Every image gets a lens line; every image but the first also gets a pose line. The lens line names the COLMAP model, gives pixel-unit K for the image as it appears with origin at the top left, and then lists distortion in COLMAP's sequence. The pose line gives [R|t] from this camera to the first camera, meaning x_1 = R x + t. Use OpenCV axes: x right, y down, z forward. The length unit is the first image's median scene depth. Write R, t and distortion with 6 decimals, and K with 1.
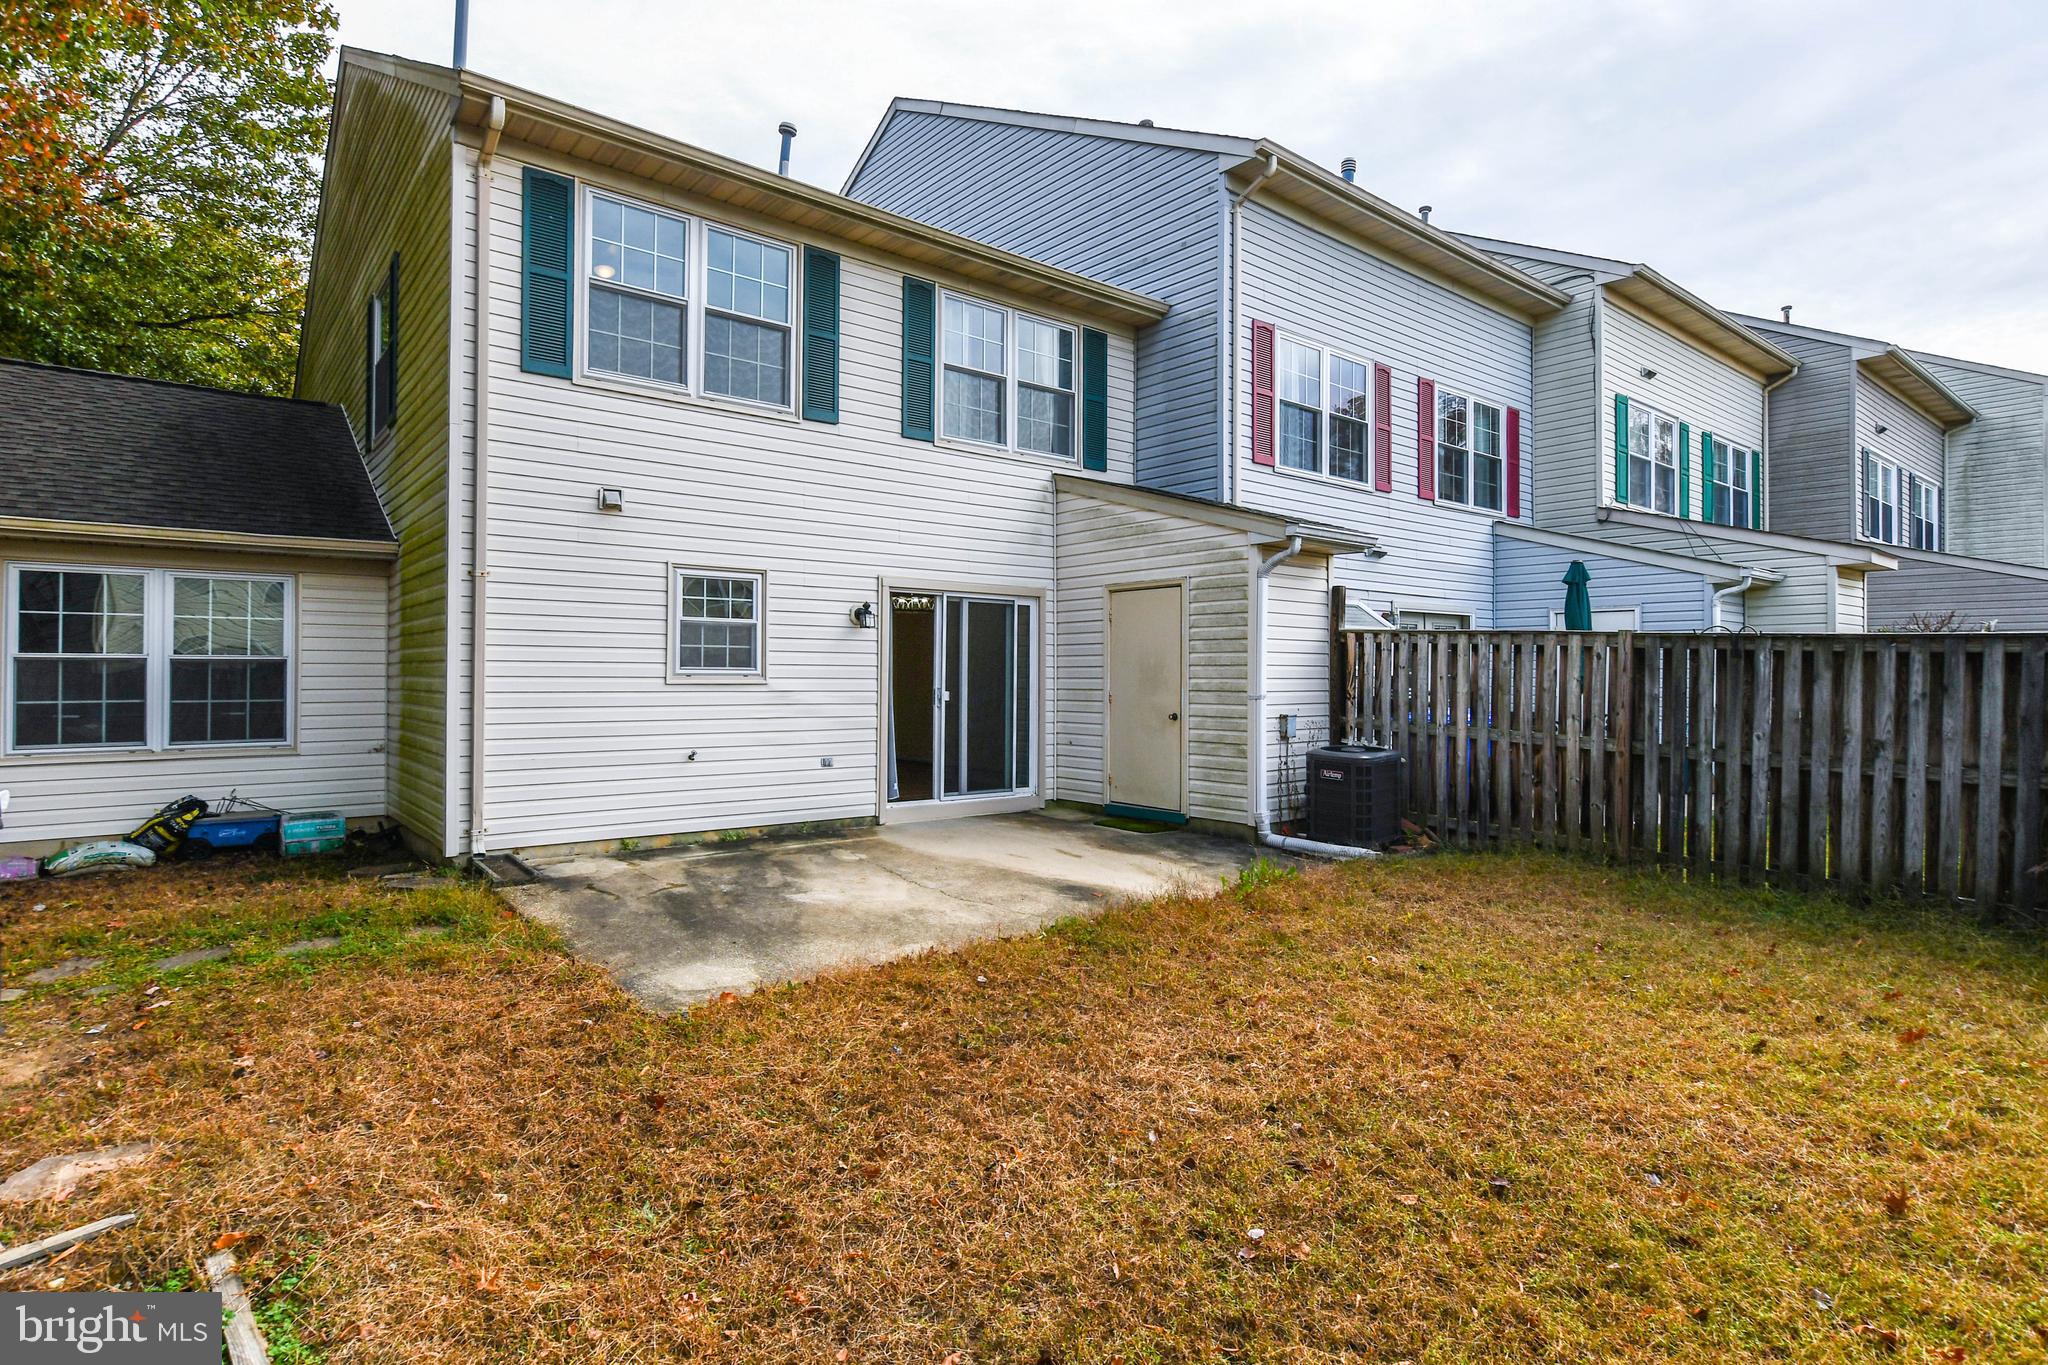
lens RADIAL K [[1053.3, 0, 1033.6], [0, 1053.3, 693.2], [0, 0, 1]] dist [-0.001402, 0.000786]
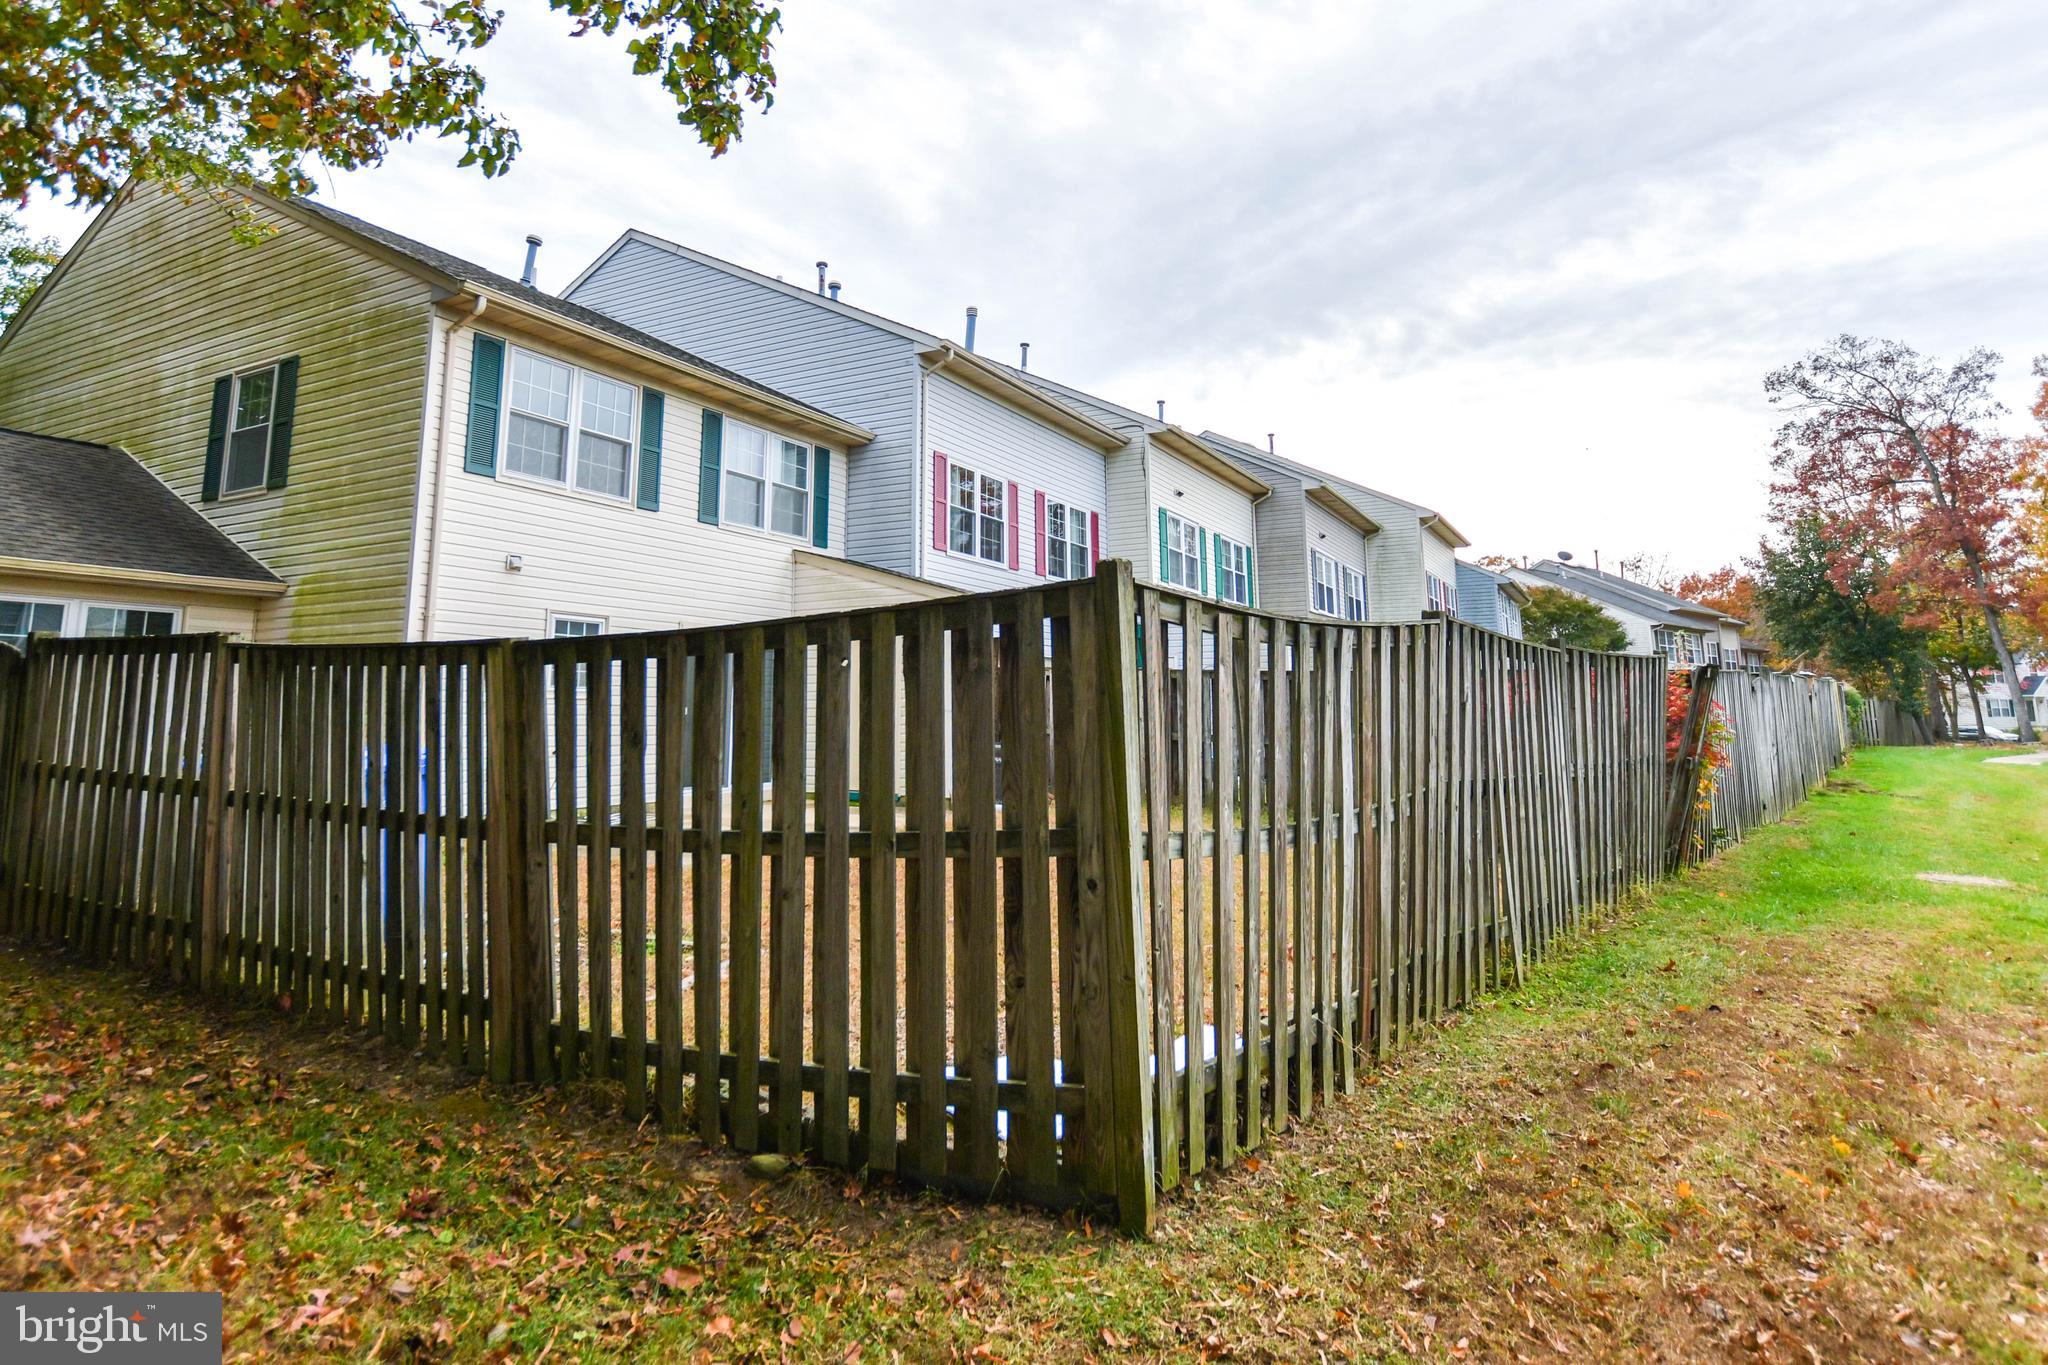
lens RADIAL K [[1133.1, 0, 1023.1], [0, 1133.1, 676.7], [0, 0, 1]] dist [0.000431, -0.000005]
pose [[0.930285, 0.006130, 0.366787, -0.237730], [0.017452, 0.997989, -0.060941, 0.049552], [-0.366423, 0.063093, 0.928307, -0.452091]]
